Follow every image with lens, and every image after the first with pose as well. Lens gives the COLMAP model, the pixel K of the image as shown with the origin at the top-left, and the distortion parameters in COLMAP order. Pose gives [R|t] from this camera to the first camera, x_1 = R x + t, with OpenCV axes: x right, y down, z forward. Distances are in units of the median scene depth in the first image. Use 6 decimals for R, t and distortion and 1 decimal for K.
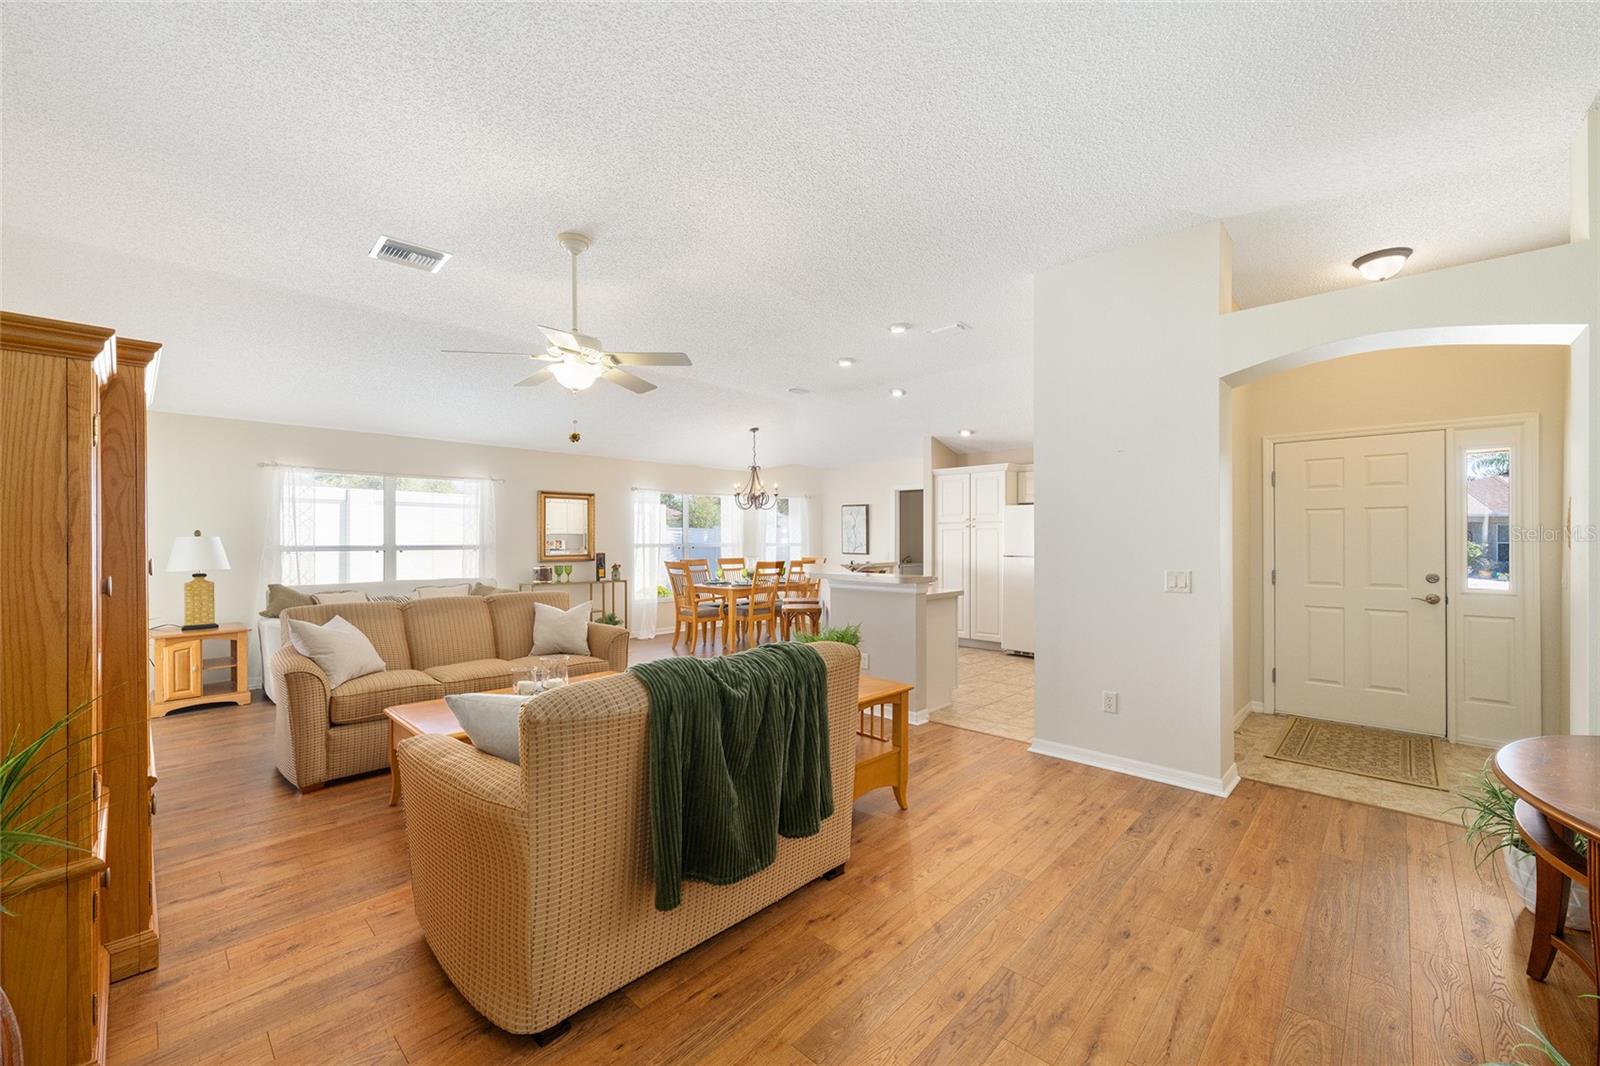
lens RADIAL K [[633.2, 0, 806.8], [0, 633.2, 538.2], [0, 0, 1]] dist [-0.001025, -0.000096]
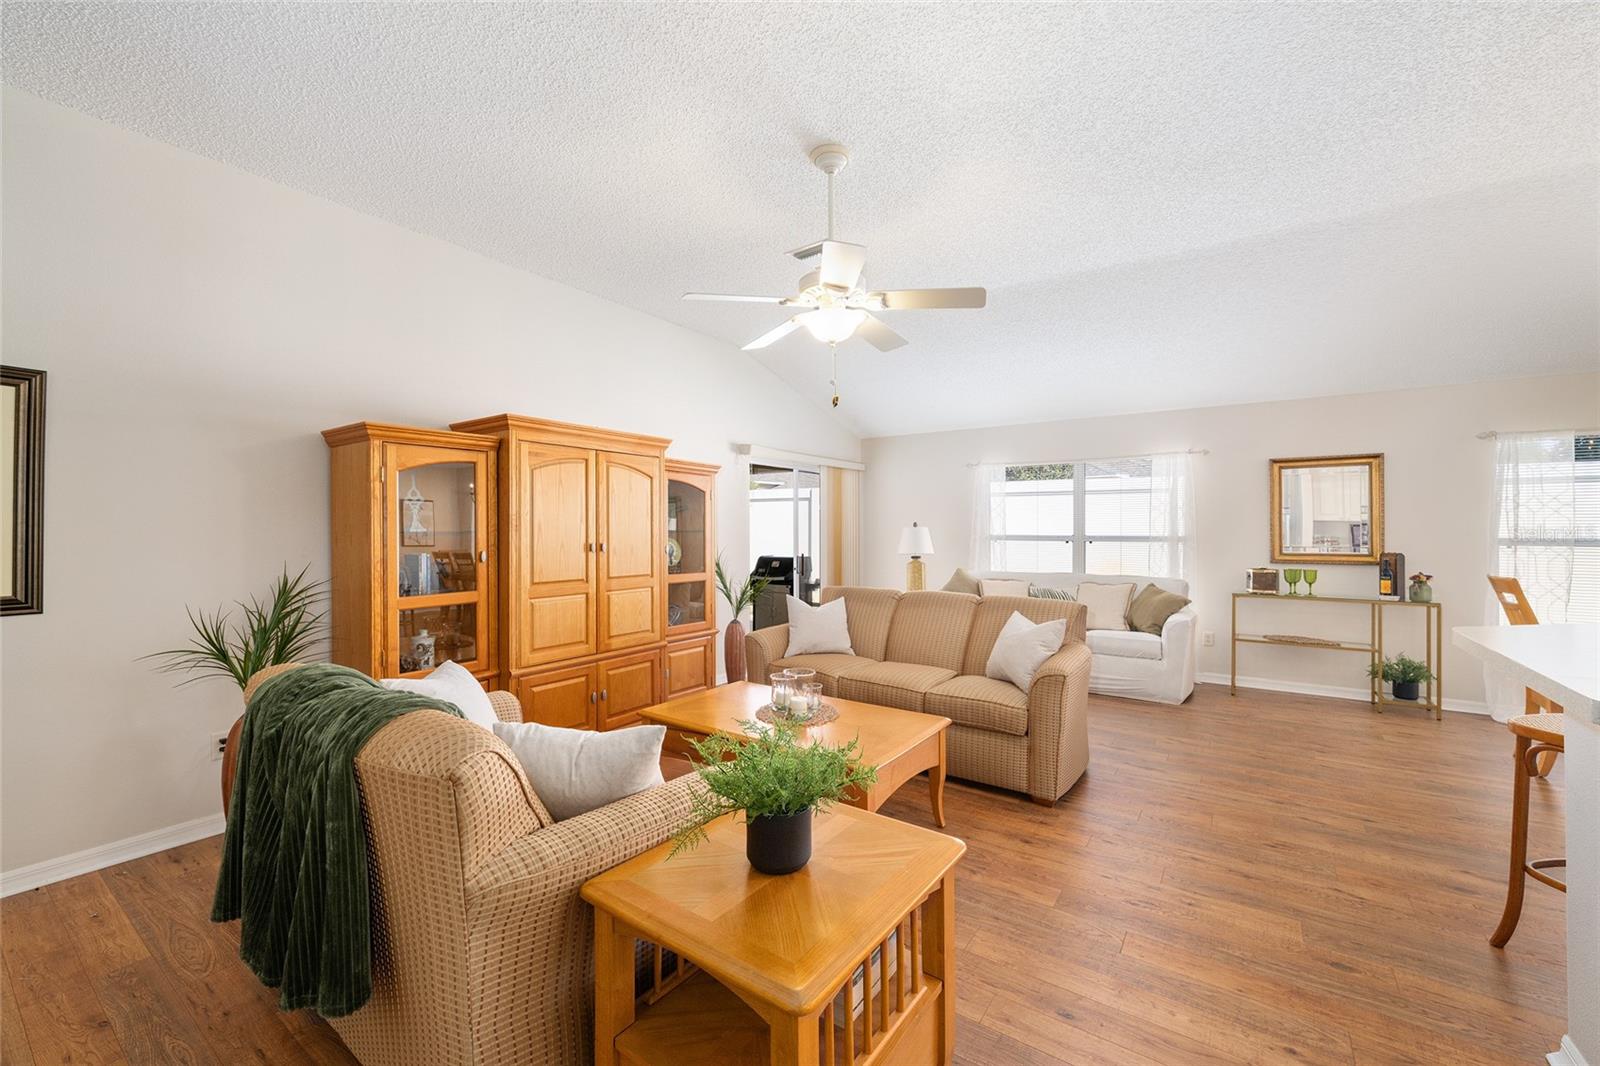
lens RADIAL K [[642.0, 0, 804.8], [0, 642.0, 527.0], [0, 0, 1]] dist [-0.001508, 0.000021]
pose [[0.146435, -0.002300, -0.989218, 0.226125], [0.001680, 0.999996, -0.002076, -0.000562], [0.989219, -0.001358, 0.146439, 0.450733]]
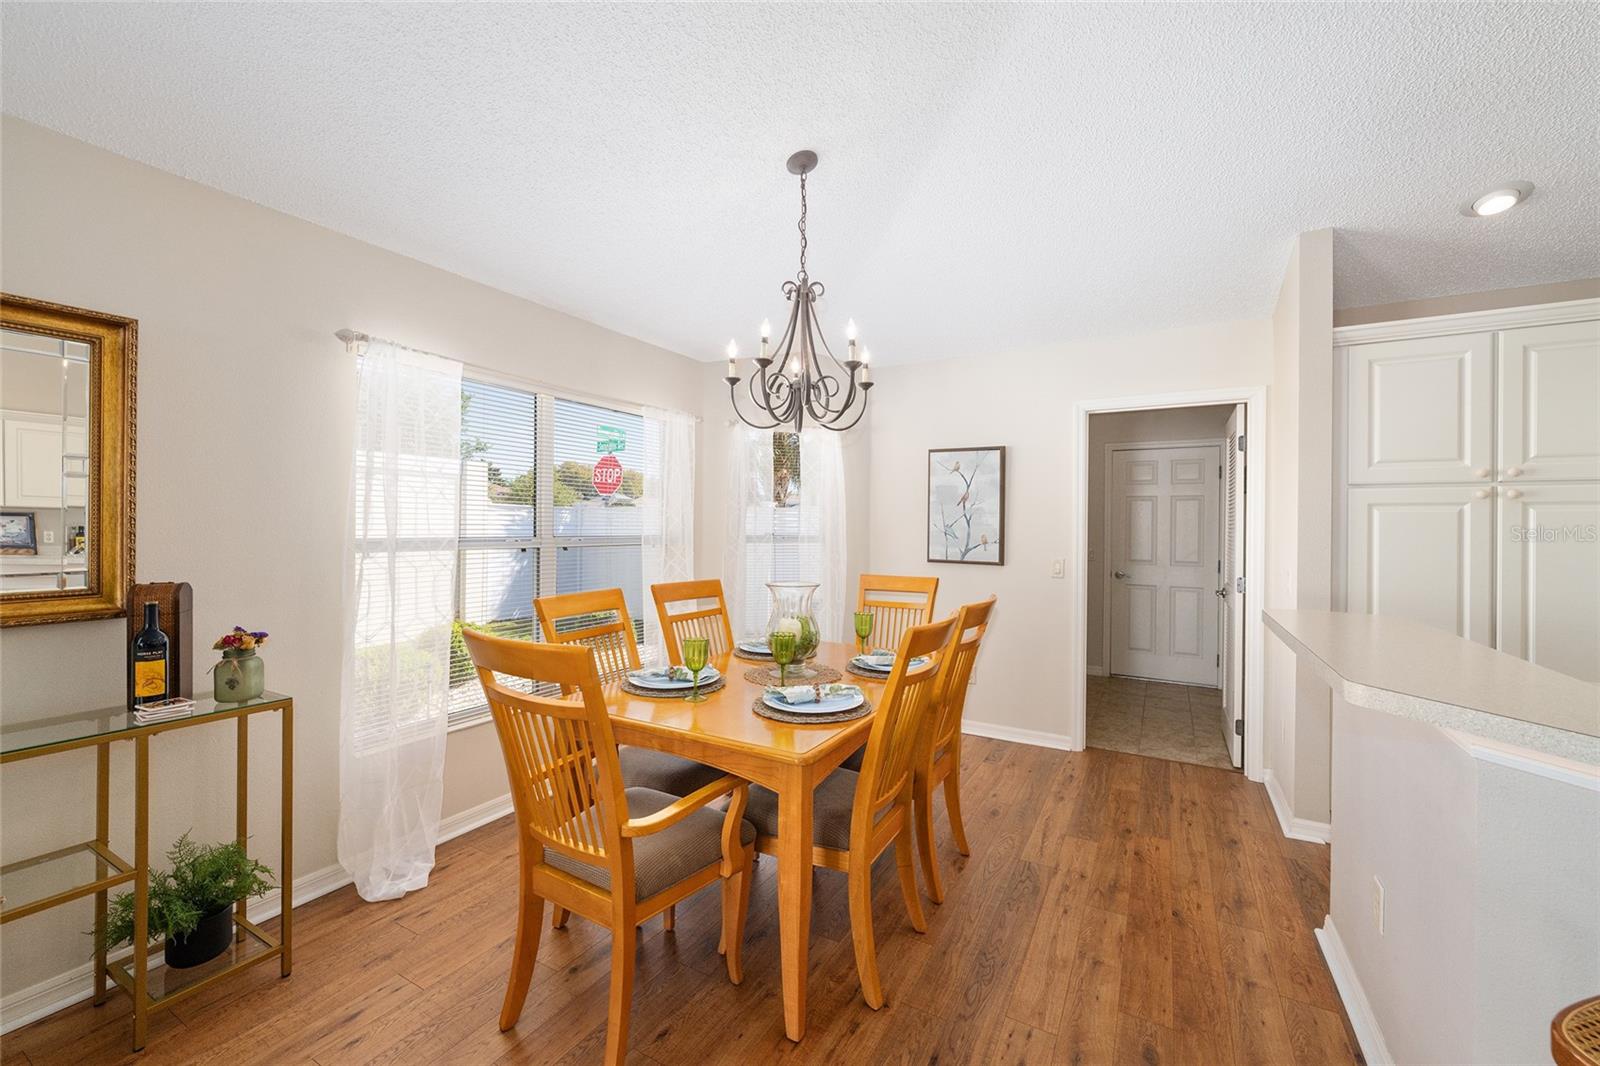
lens RADIAL K [[629.8, 0, 801.8], [0, 629.8, 528.0], [0, 0, 1]] dist [-0.002056, -0.000050]
pose [[0.974009, 0.008147, 0.226365, -0.187146], [-0.009495, 0.999943, 0.004869, 0.000535], [-0.226312, -0.006891, 0.974030, 0.887764]]
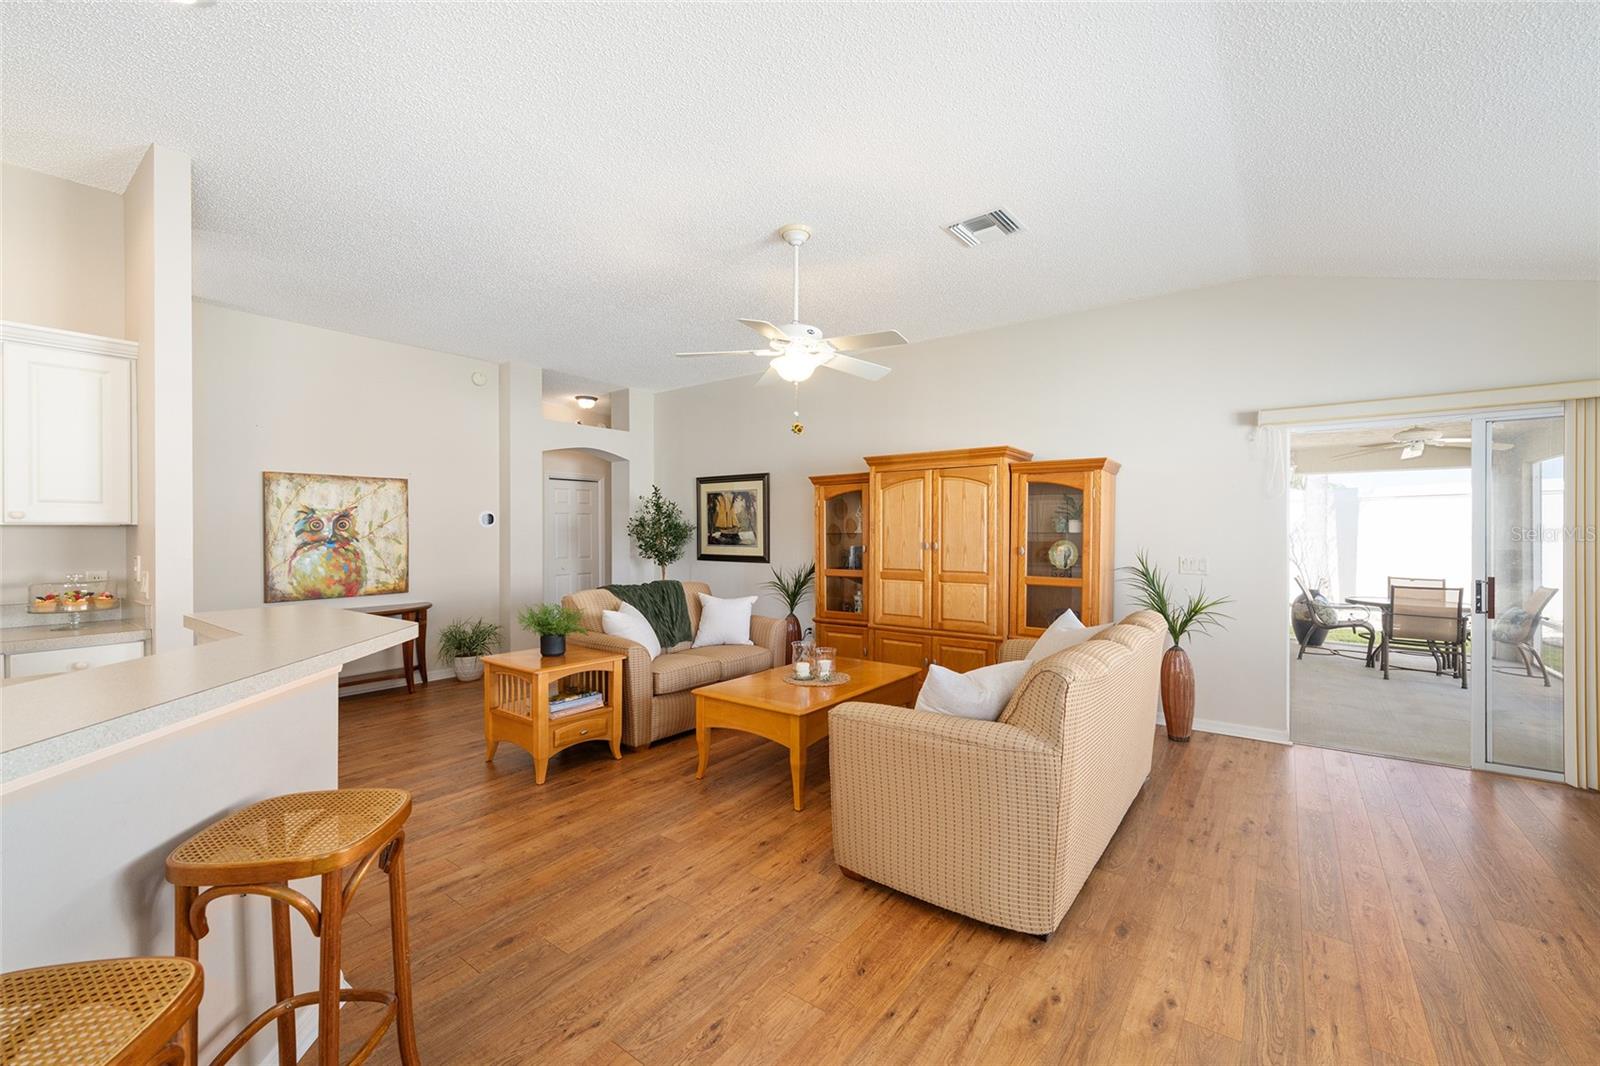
lens RADIAL K [[650.5, 0, 797.0], [0, 650.5, 531.4], [0, 0, 1]] dist [-0.001853, -0.000269]
pose [[-0.994602, 0.002429, -0.103739, -0.139266], [0.002700, 0.999993, -0.002478, 0.001026], [0.103733, -0.002745, -0.994601, 1.070039]]
